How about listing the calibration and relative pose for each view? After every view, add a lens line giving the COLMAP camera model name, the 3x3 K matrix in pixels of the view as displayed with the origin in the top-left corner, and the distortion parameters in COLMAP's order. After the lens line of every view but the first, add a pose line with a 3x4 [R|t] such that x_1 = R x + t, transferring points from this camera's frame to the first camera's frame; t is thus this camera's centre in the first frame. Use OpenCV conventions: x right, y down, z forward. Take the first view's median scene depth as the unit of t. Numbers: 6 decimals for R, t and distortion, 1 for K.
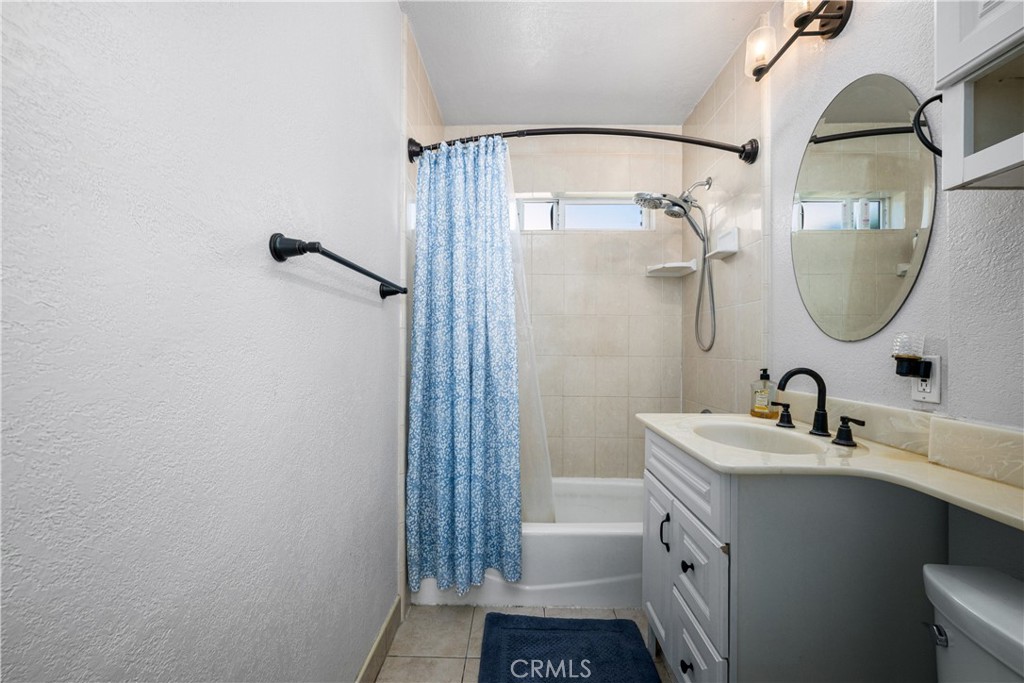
lens RADIAL K [[417.8, 0, 509.3], [0, 417.8, 349.3], [0, 0, 1]] dist [-0.000680, -0.000091]
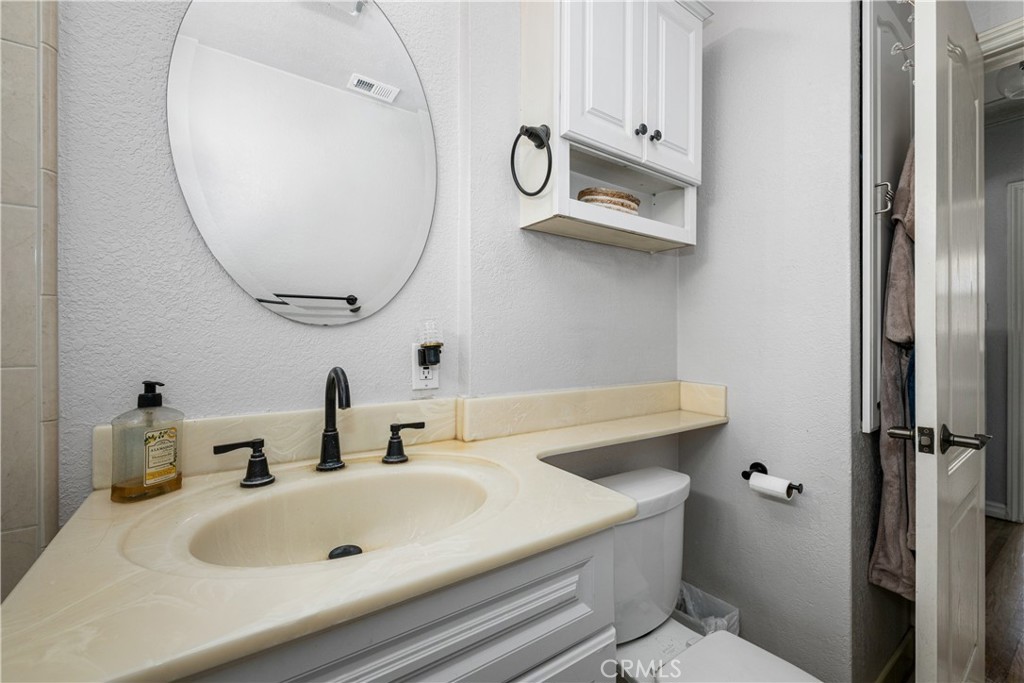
lens RADIAL K [[417.8, 0, 515.9], [0, 417.8, 334.9], [0, 0, 1]] dist [-0.000680, -0.000091]
pose [[-0.598259, -0.006300, 0.801278, 0.057580], [-0.009580, 0.999954, 0.000709, -0.006552], [-0.801246, -0.007252, -0.598292, 1.272982]]
